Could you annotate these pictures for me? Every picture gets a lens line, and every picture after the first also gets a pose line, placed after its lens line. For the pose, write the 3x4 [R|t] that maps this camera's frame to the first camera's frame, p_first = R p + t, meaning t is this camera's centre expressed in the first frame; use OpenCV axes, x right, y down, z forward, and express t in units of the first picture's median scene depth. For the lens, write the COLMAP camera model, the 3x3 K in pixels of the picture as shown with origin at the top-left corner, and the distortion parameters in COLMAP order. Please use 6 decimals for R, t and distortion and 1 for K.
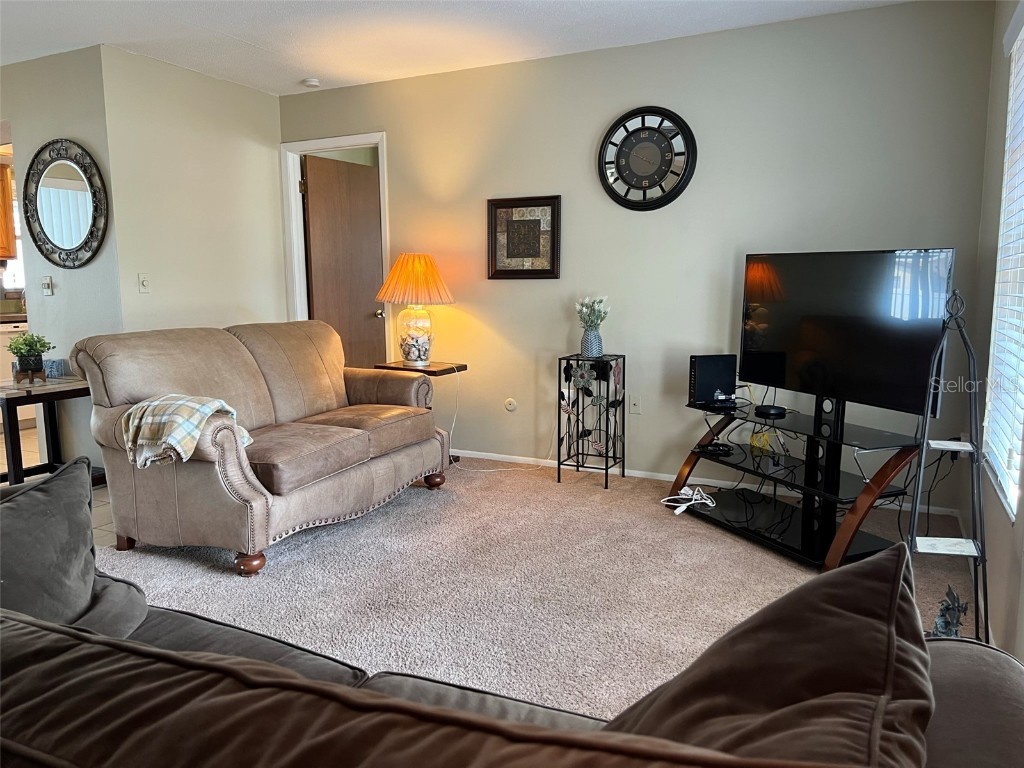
lens RADIAL K [[764.1, 0, 513.3], [0, 764.1, 390.1], [0, 0, 1]] dist [0.123424, -0.213716]
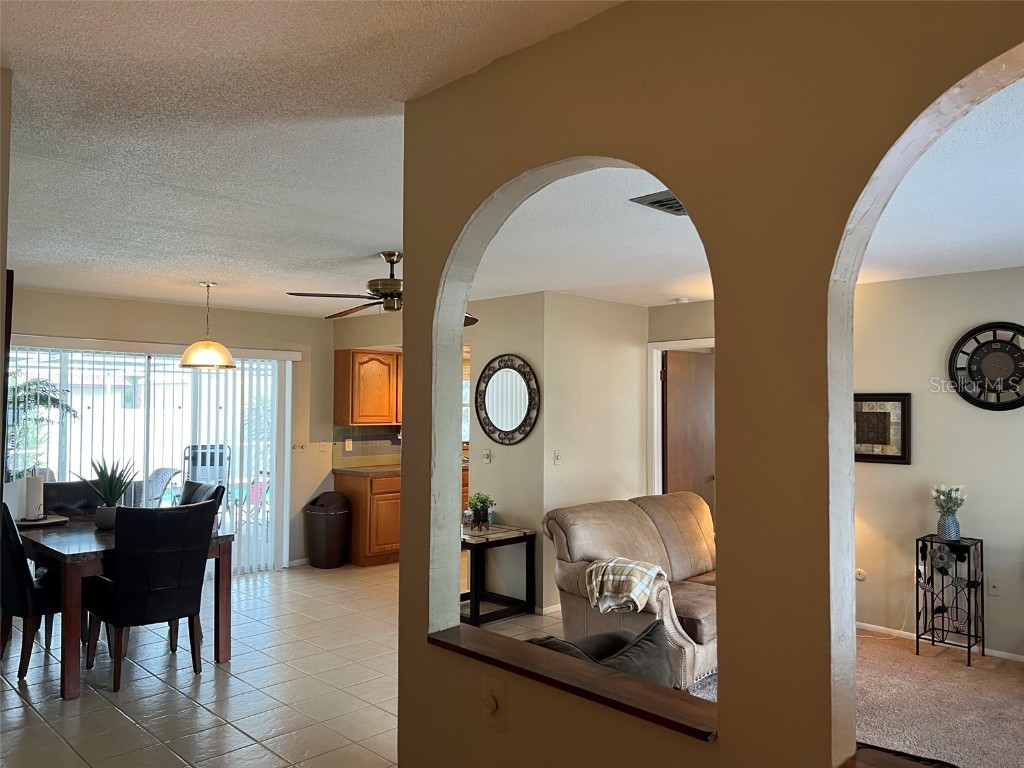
lens RADIAL K [[769.3, 0, 516.0], [0, 769.3, 387.0], [0, 0, 1]] dist [0.087922, -0.107332]
pose [[0.947419, 0.002987, -0.319981, -0.128731], [-0.055333, 0.986422, -0.154626, -0.051832], [0.315174, 0.164202, 0.934721, -0.284986]]
